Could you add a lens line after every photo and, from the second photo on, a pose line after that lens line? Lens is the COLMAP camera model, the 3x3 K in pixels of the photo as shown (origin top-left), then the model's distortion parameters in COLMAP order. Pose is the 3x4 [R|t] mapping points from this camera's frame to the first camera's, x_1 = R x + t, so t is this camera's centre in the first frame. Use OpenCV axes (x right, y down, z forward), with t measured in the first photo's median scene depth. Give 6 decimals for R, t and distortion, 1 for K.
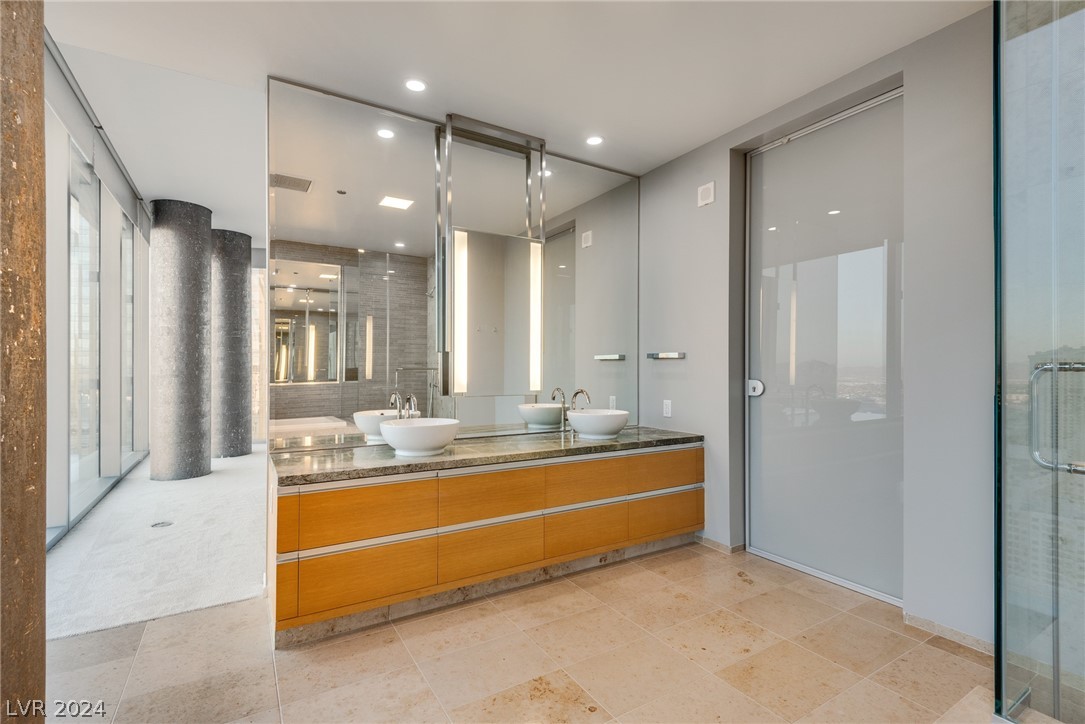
lens RADIAL K [[509.9, 0, 542.0], [0, 509.9, 367.1], [0, 0, 1]] dist [0.001245, 0.000308]
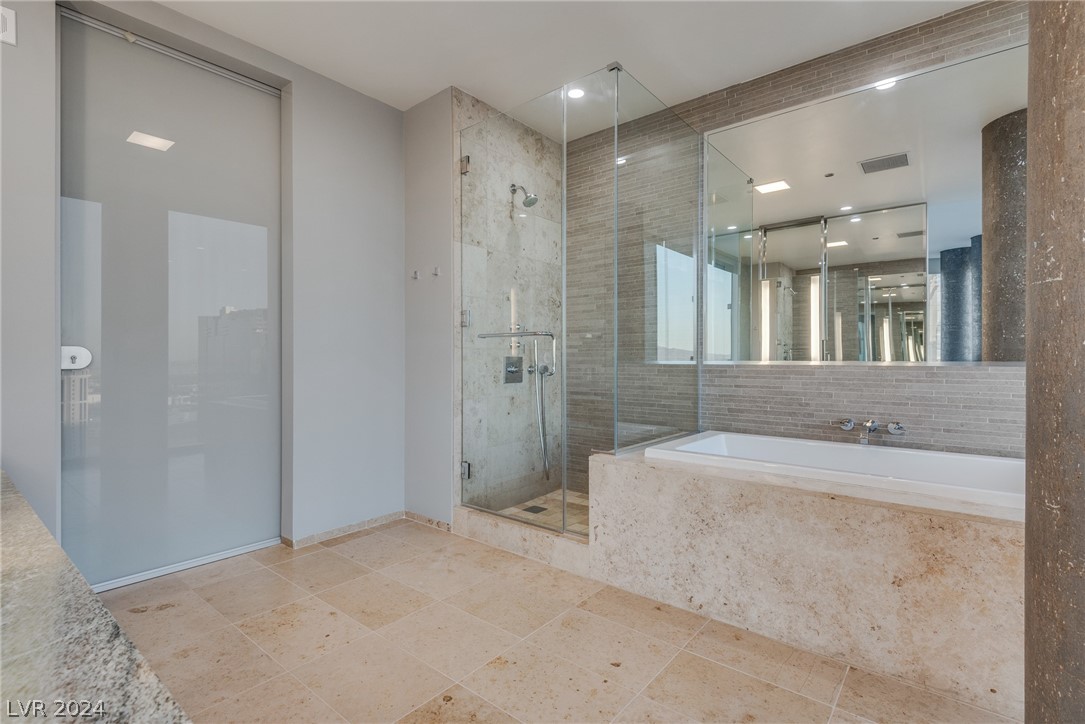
lens RADIAL K [[509.9, 0, 539.6], [0, 509.9, 358.9], [0, 0, 1]] dist [0.001245, 0.000308]
pose [[-0.329395, -0.002457, 0.944189, -0.522359], [0.004154, 0.999983, 0.004051, 0.049966], [-0.944183, 0.005256, -0.329380, 0.750620]]
